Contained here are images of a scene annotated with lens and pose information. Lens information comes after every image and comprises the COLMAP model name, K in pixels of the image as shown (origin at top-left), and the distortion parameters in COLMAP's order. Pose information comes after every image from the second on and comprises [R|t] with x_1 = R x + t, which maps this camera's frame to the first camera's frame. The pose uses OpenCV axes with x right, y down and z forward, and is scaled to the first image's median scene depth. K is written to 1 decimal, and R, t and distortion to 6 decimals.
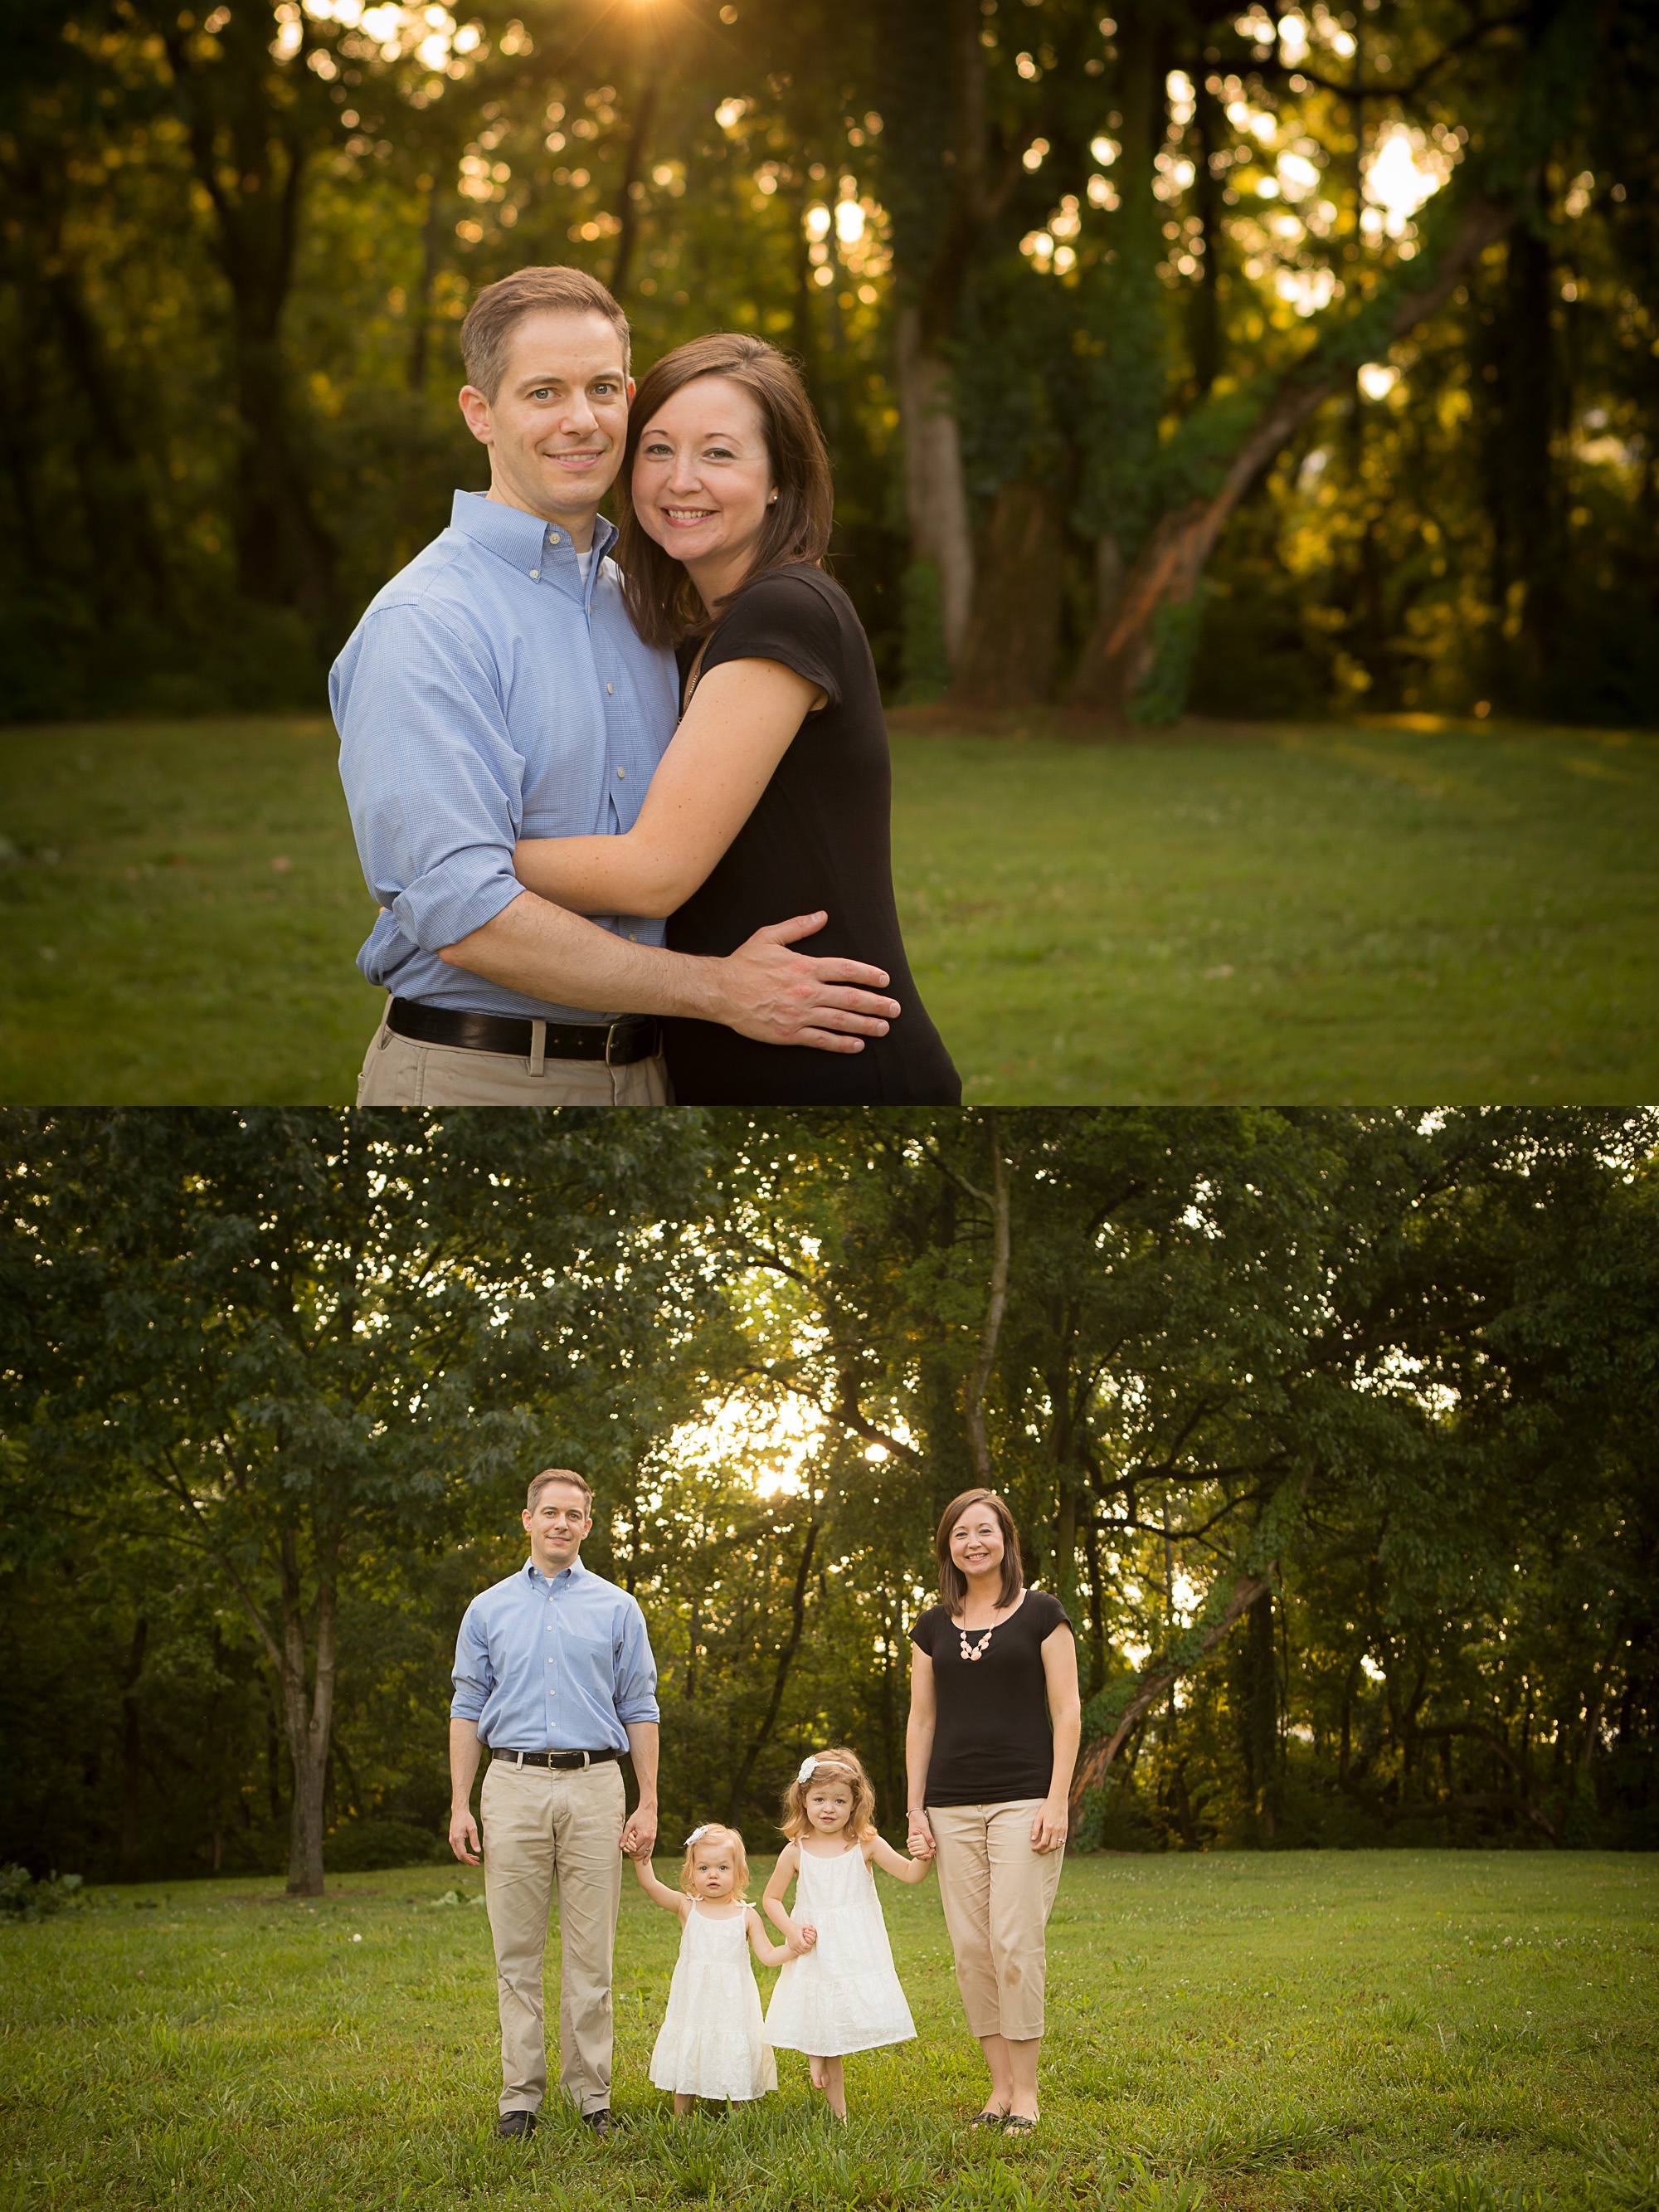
lens RADIAL K [[3947.9, 0, 832.6], [0, 3947.9, 1106.5], [0, 0, 1]] dist [-0.154206, 0.000000]
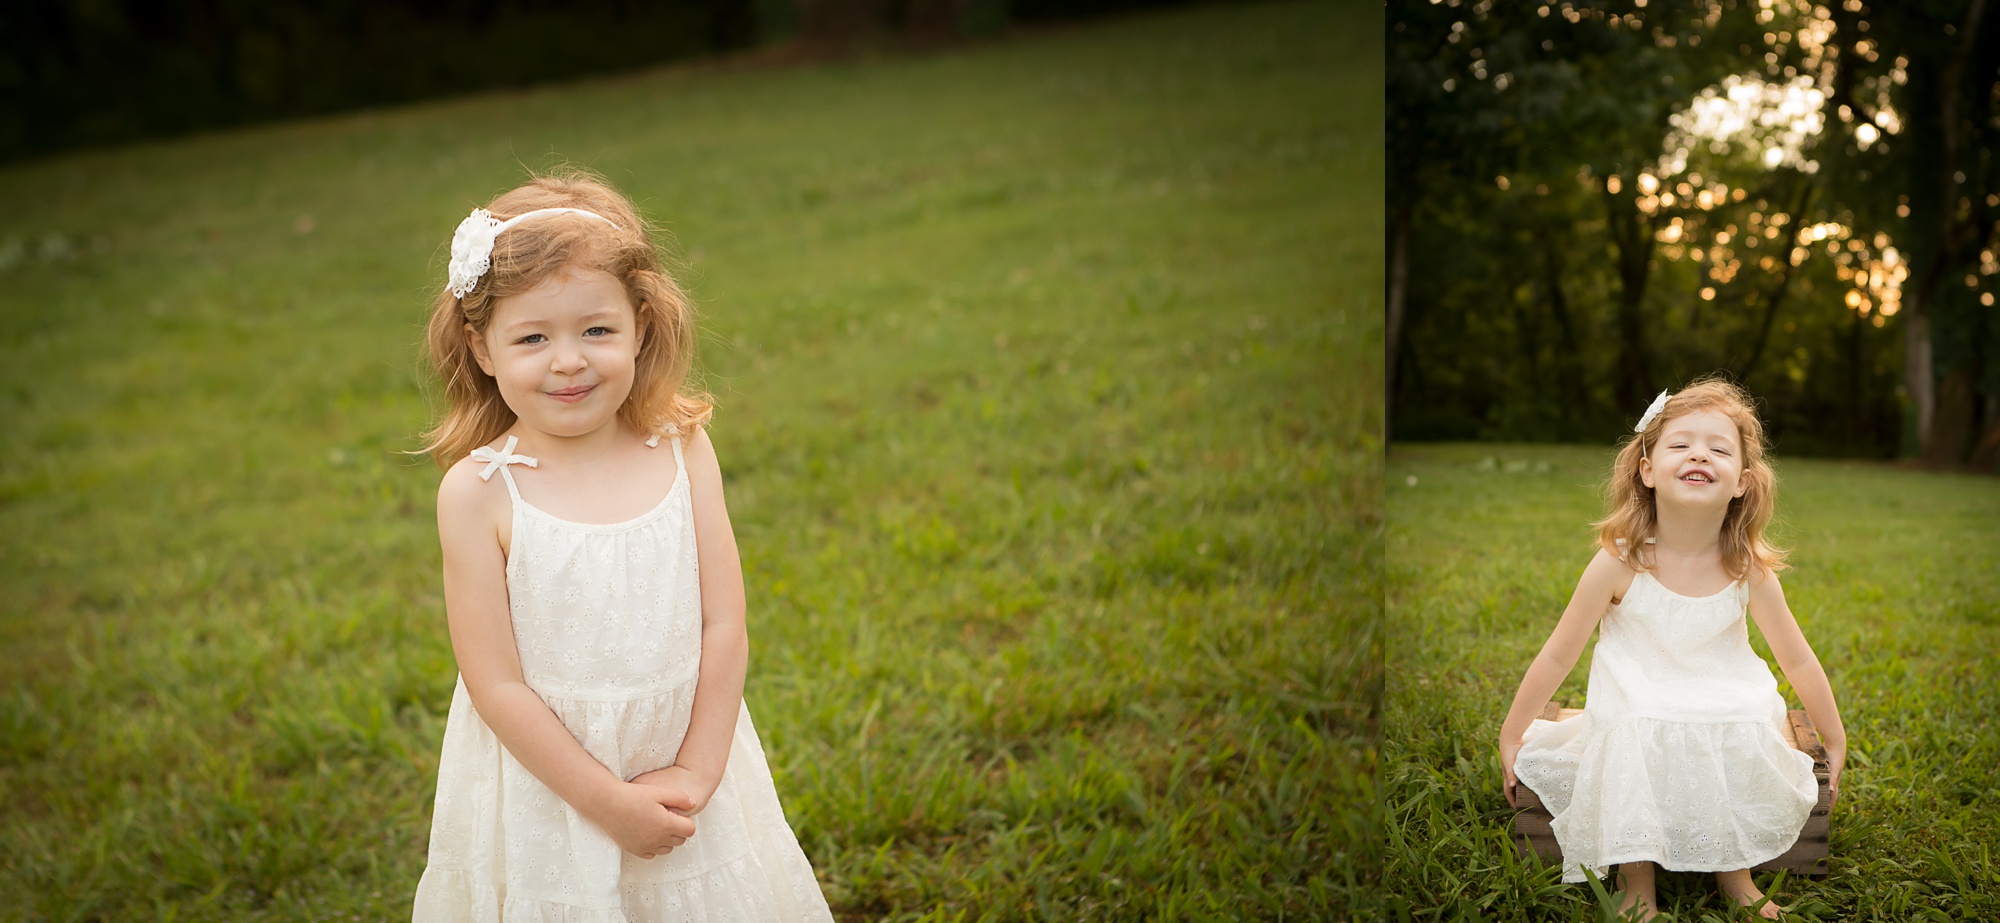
lens RADIAL K [[4098.8, 0, 999.6], [0, 4098.8, 460.2], [0, 0, 1]] dist [0.021616, 0.000000]
pose [[0.979904, 0.081778, -0.181933, -0.011944], [-0.031317, 0.963857, 0.264571, -0.142813], [0.196994, -0.253557, 0.947049, -0.278123]]
